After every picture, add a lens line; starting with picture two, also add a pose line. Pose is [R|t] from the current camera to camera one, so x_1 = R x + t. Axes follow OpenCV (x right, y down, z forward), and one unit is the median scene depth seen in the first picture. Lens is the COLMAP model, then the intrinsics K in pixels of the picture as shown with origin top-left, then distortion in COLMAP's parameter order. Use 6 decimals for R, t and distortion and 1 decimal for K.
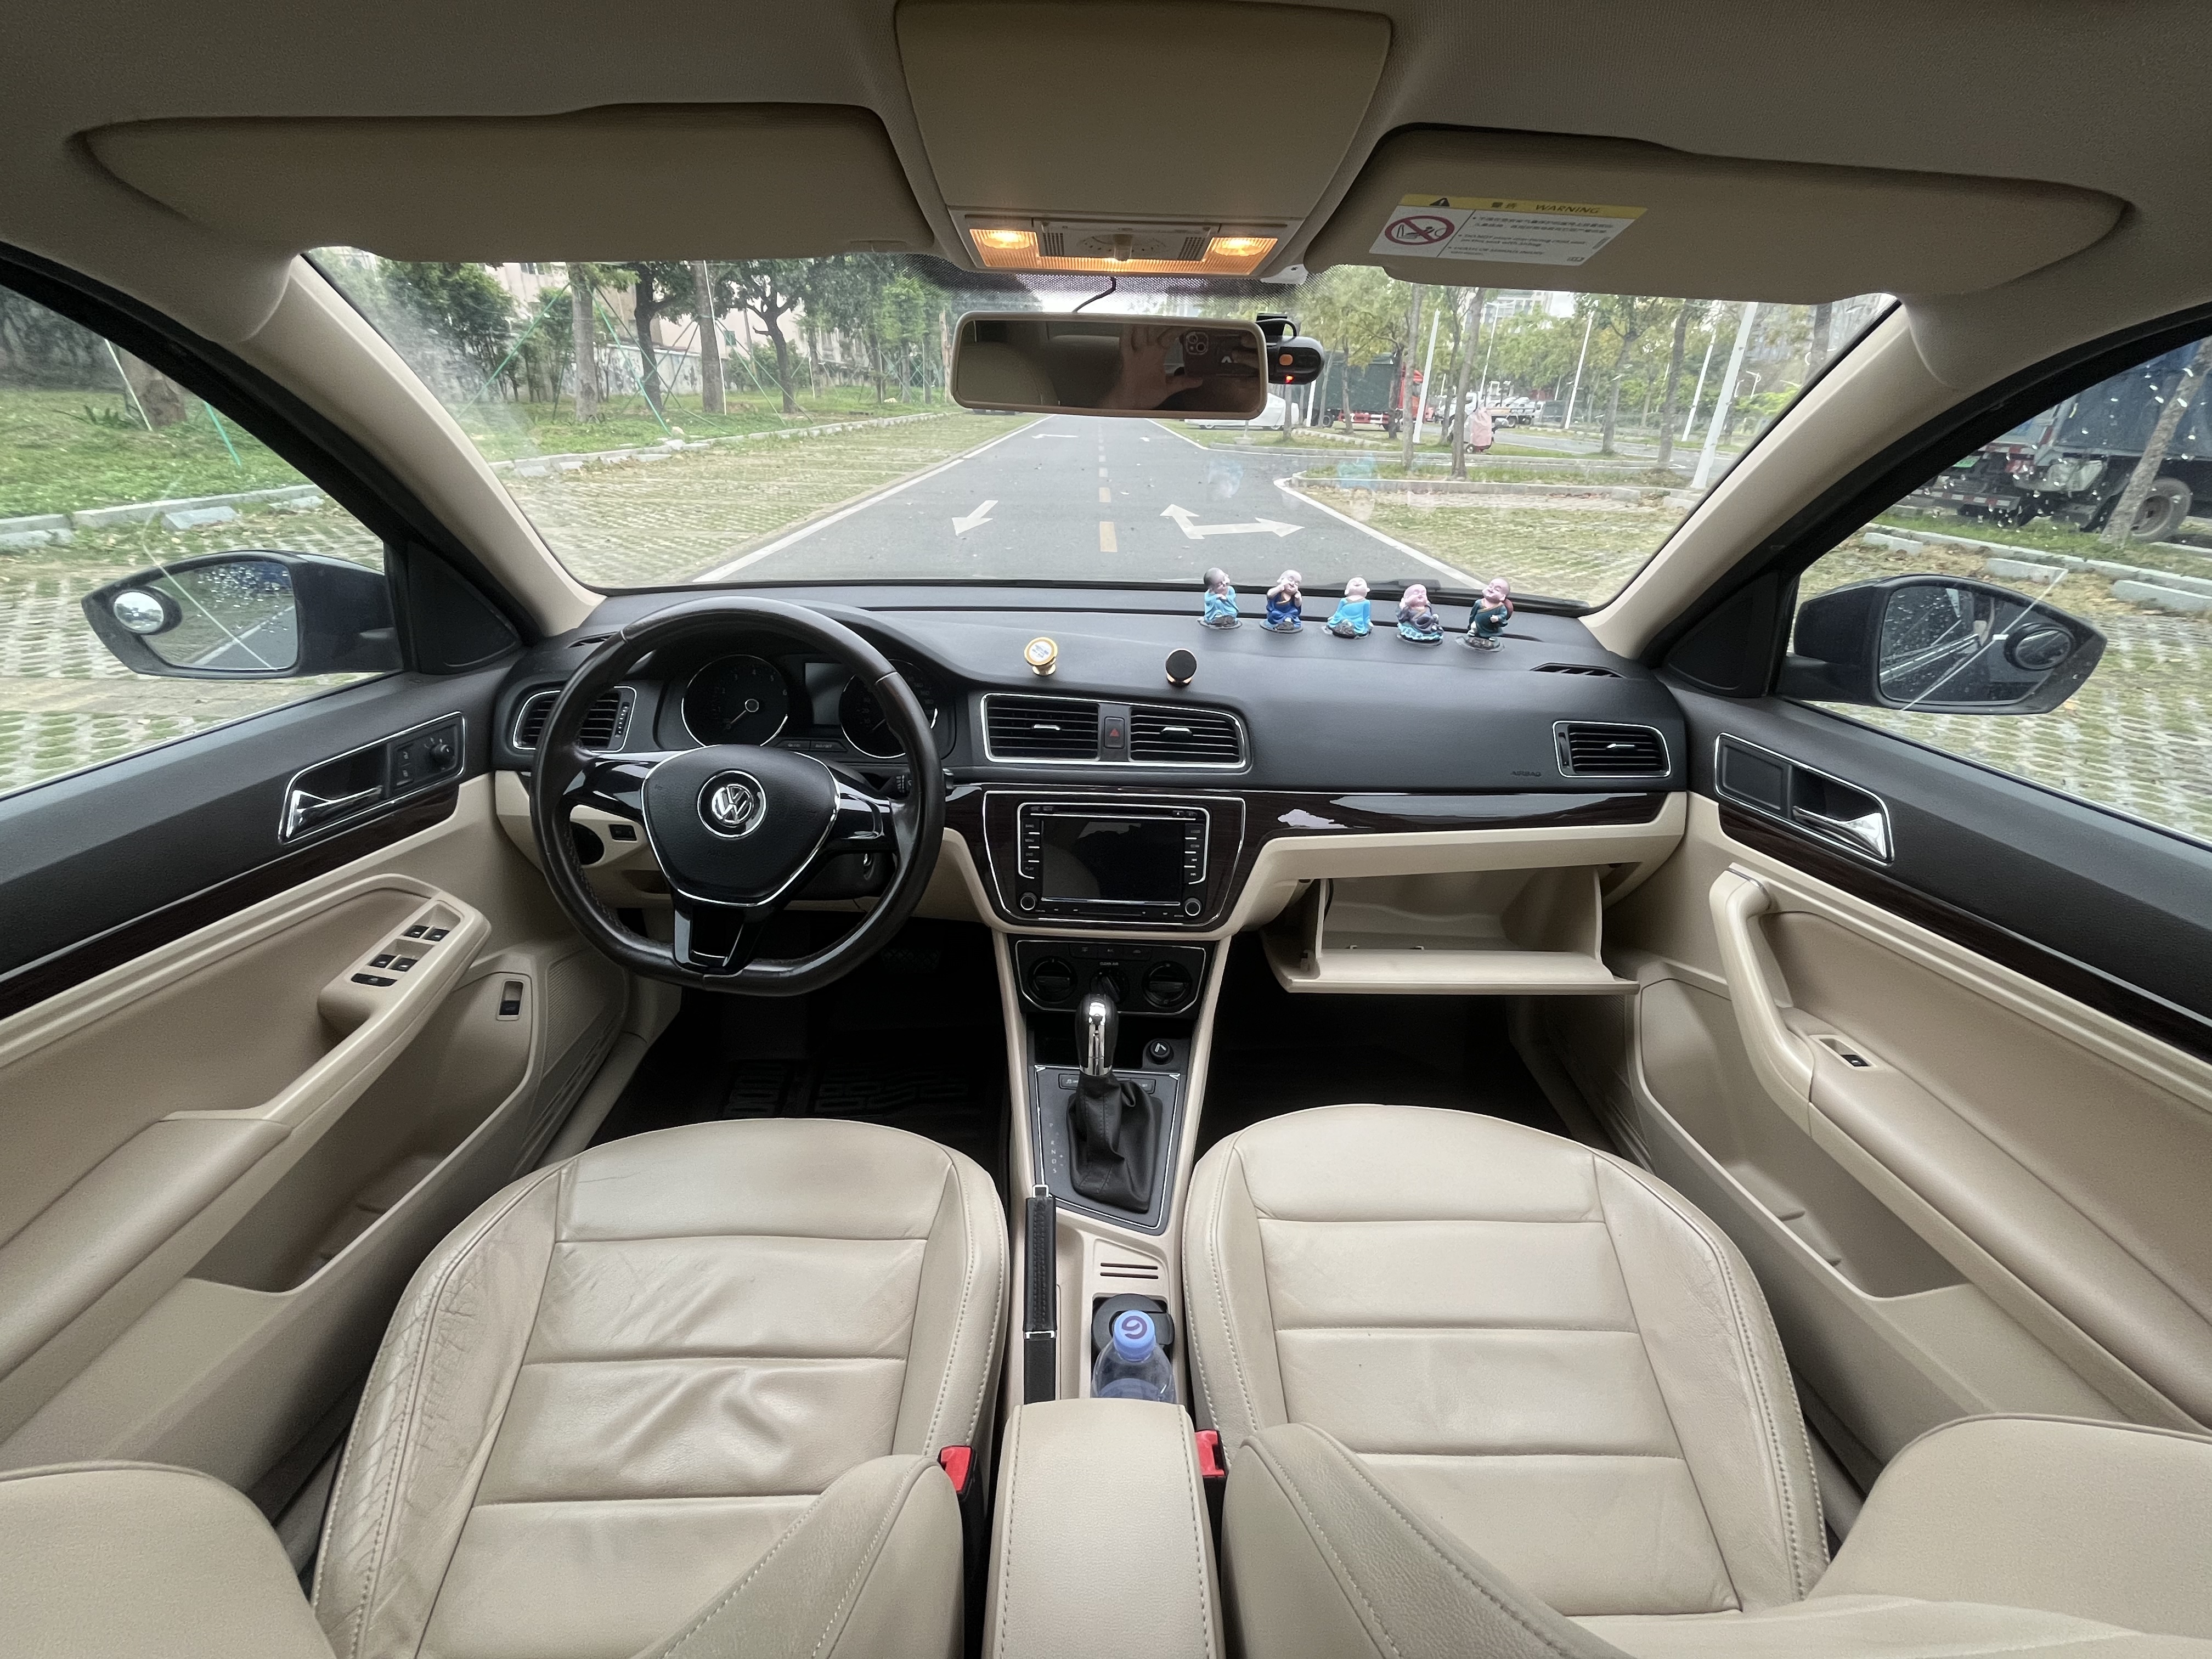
lens RADIAL K [[951.5, 0, 1099.7], [0, 951.5, 819.1], [0, 0, 1]] dist [0.008173, -0.000109]
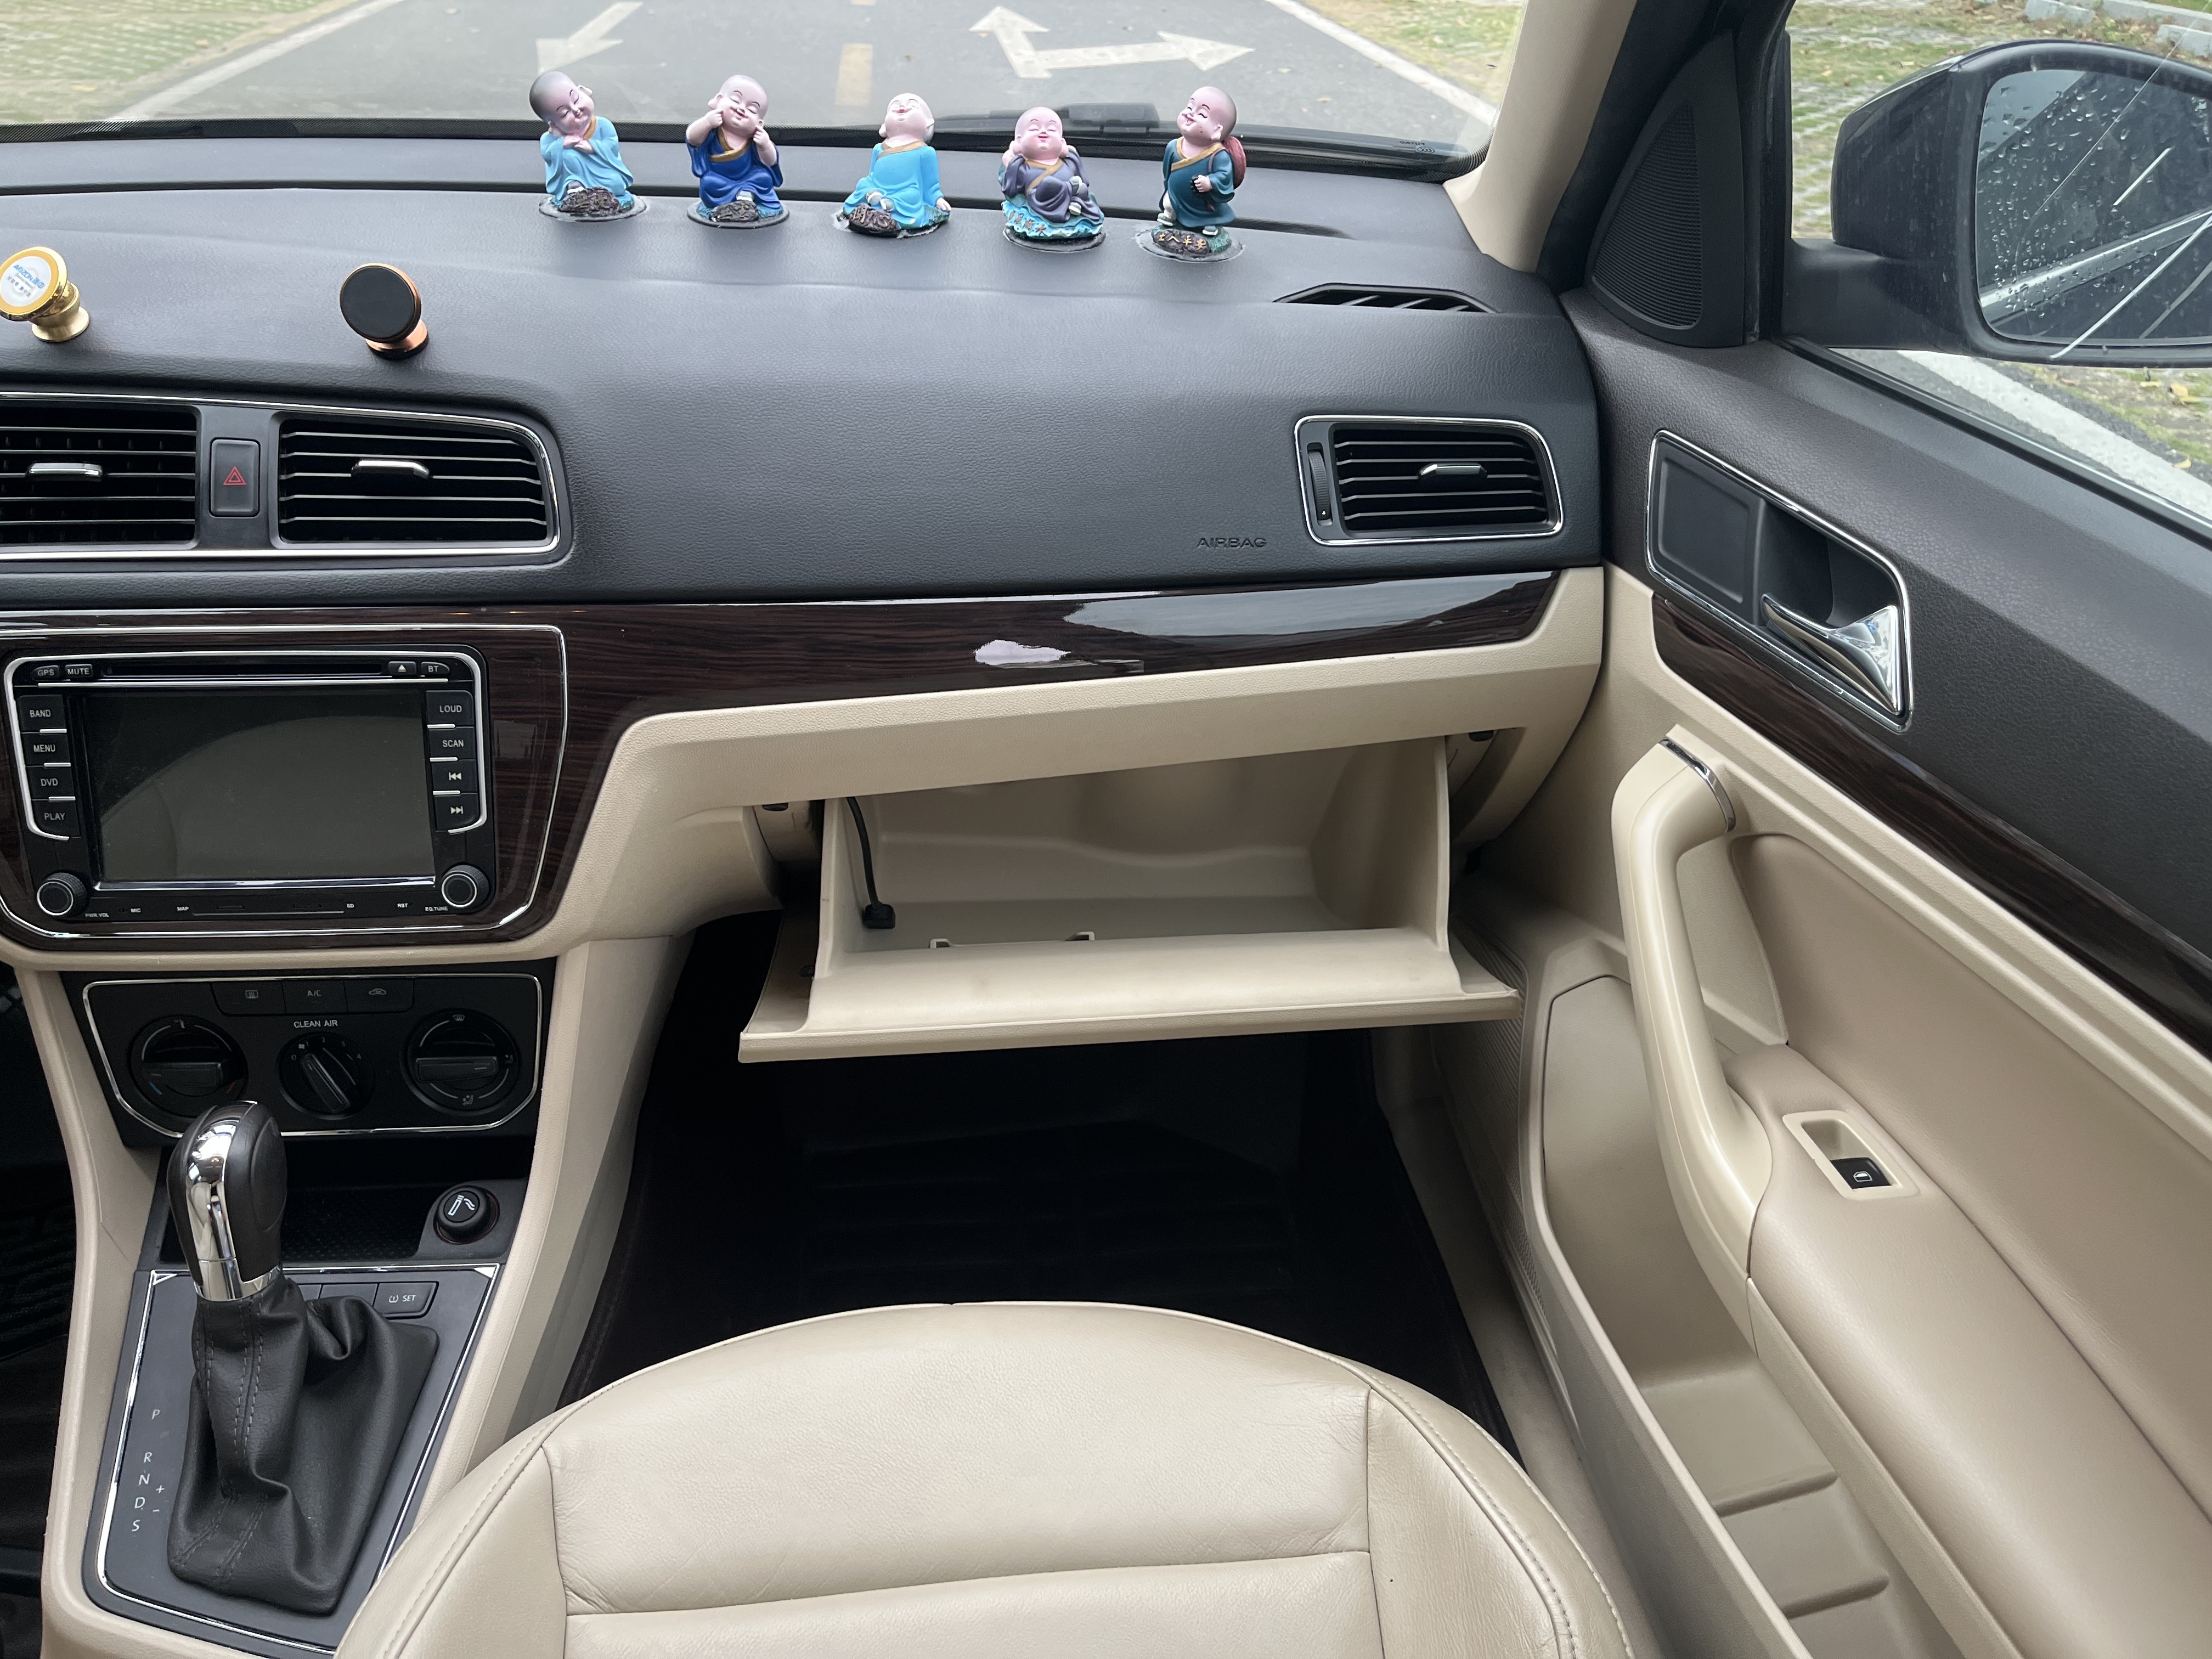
lens RADIAL K [[1789.2, 0, 1102.6], [0, 1789.2, 794.3], [0, 0, 1]] dist [0.092997, -0.133020]
pose [[0.995464, -0.050185, 0.080825, 0.313714], [0.043126, 0.995289, 0.086832, -0.006370], [-0.084802, -0.082953, 0.992939, 0.176041]]
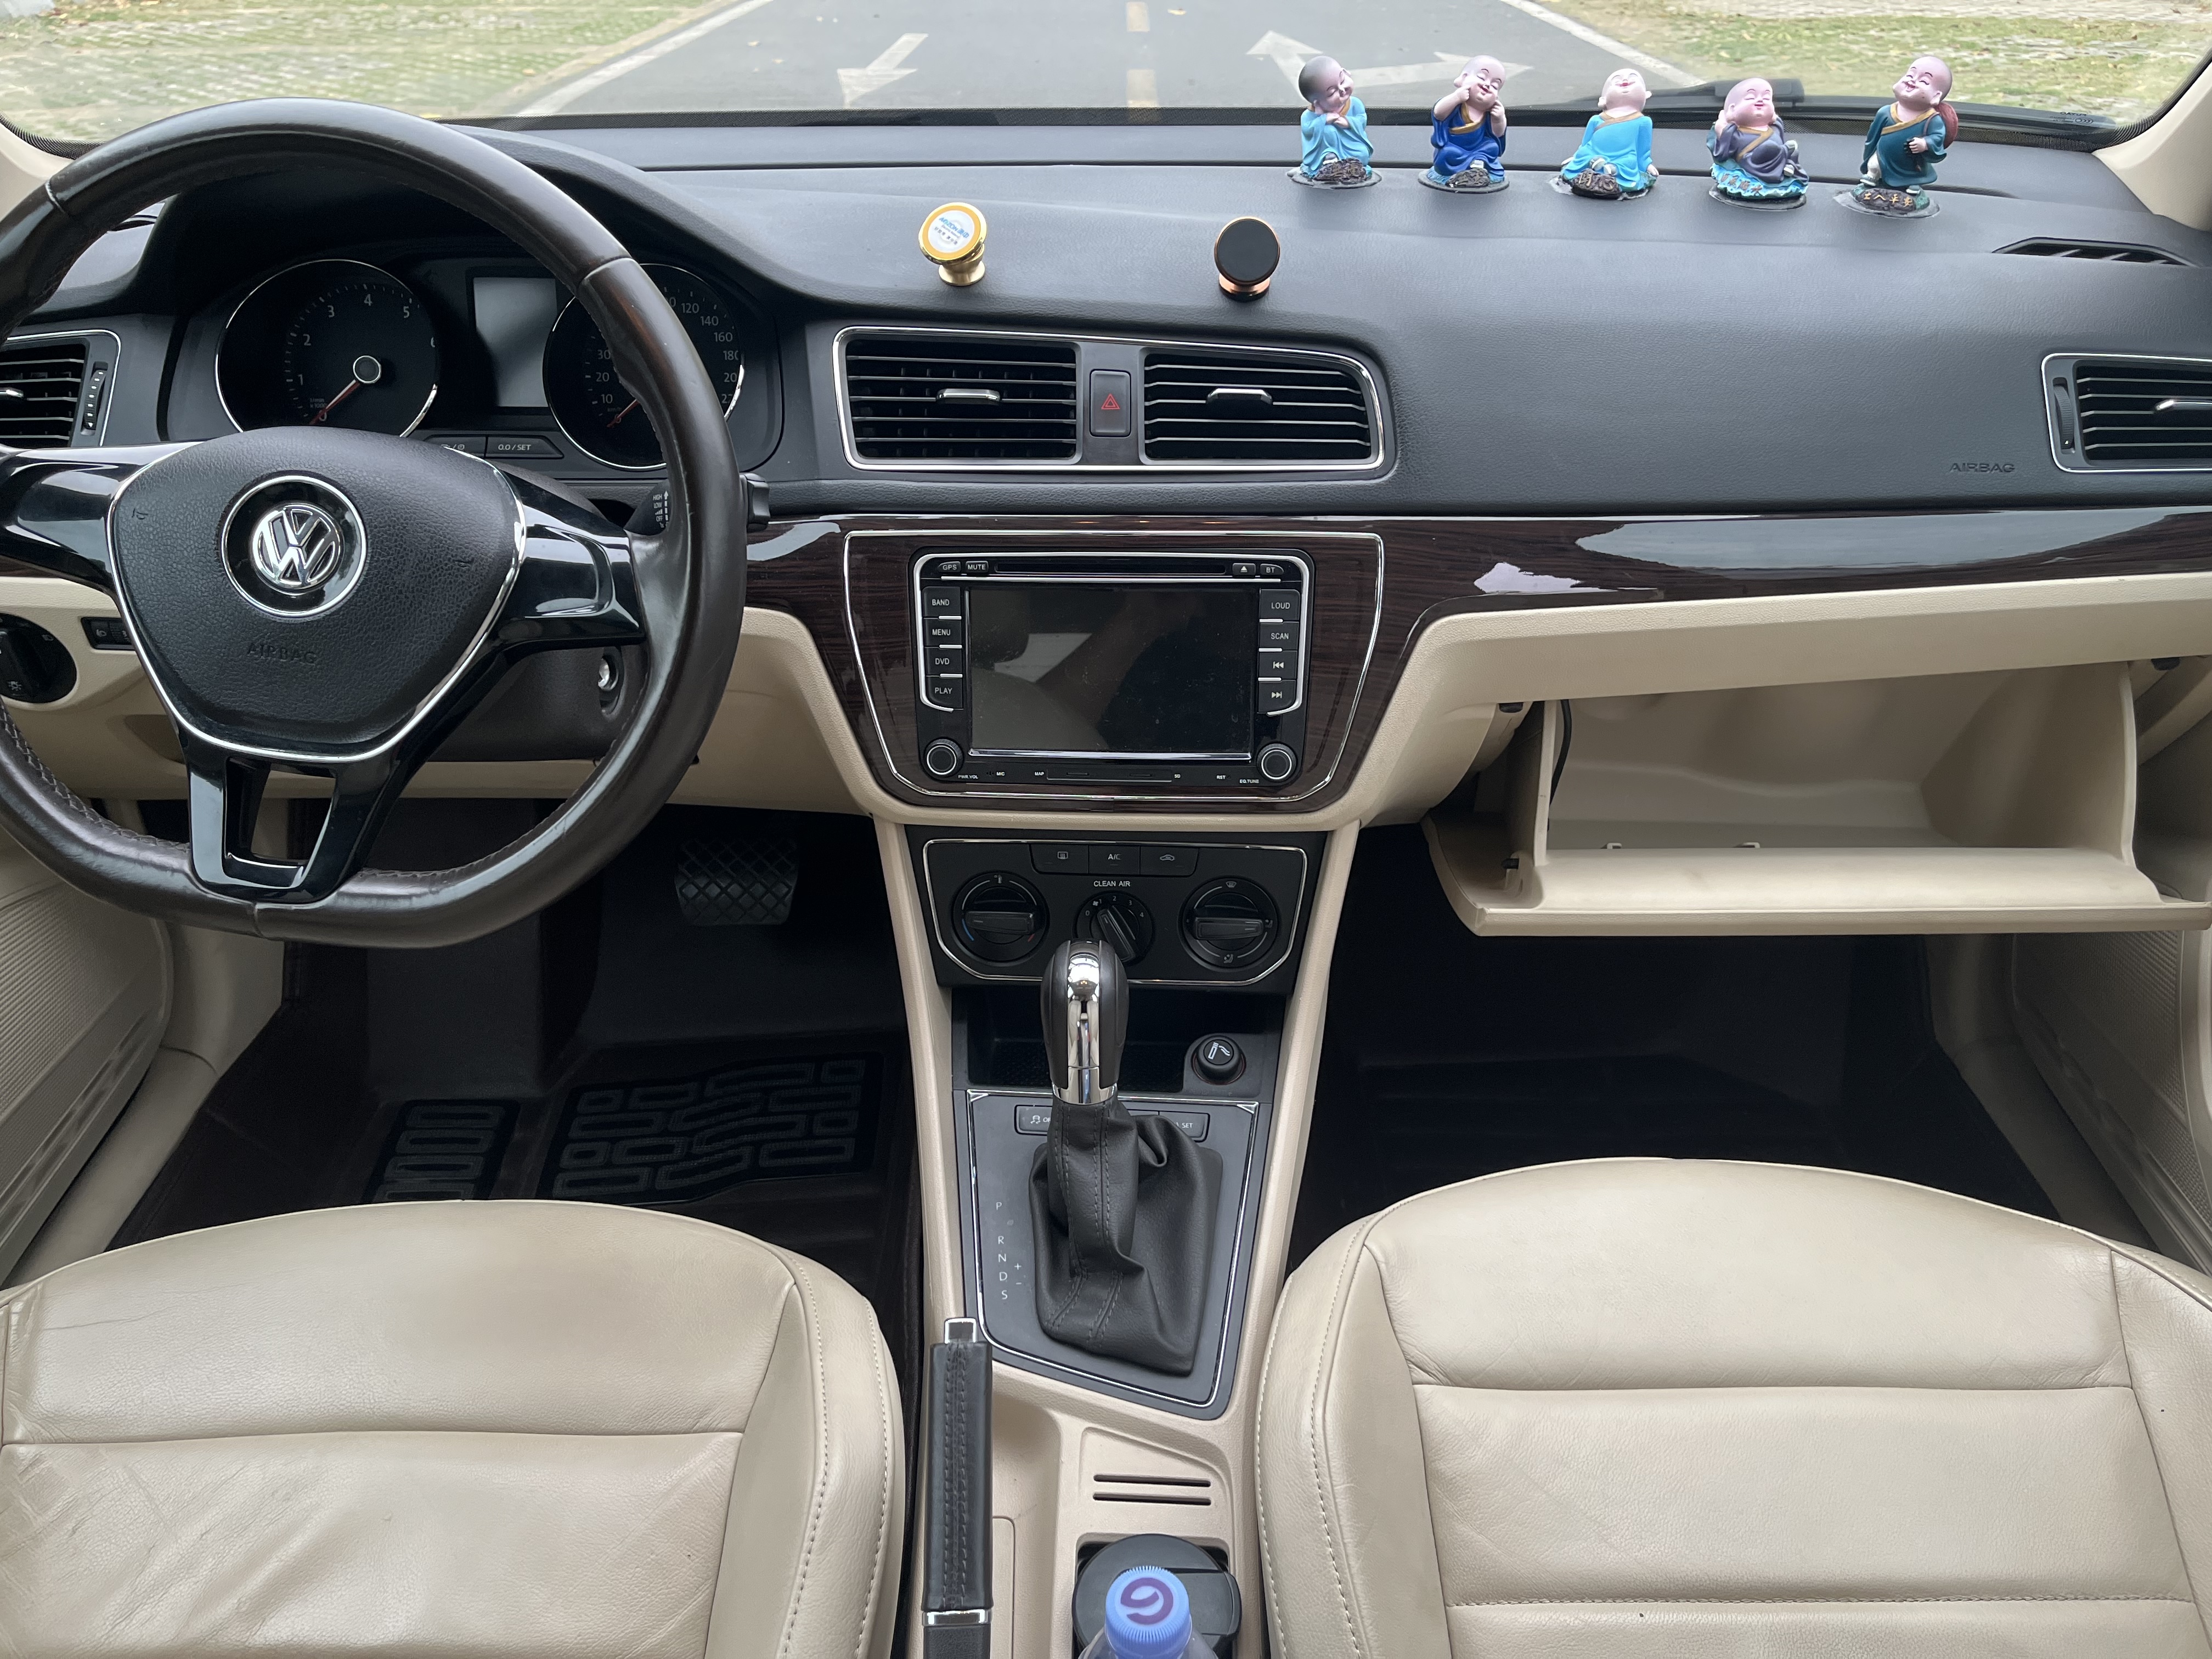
lens RADIAL K [[1789.2, 0, 1102.6], [0, 1789.2, 794.3], [0, 0, 1]] dist [0.092997, -0.133020]
pose [[0.999541, -0.018215, -0.024214, 0.029739], [0.019891, 0.997286, 0.070884, 0.041286], [0.022857, -0.071333, 0.997191, 0.078752]]
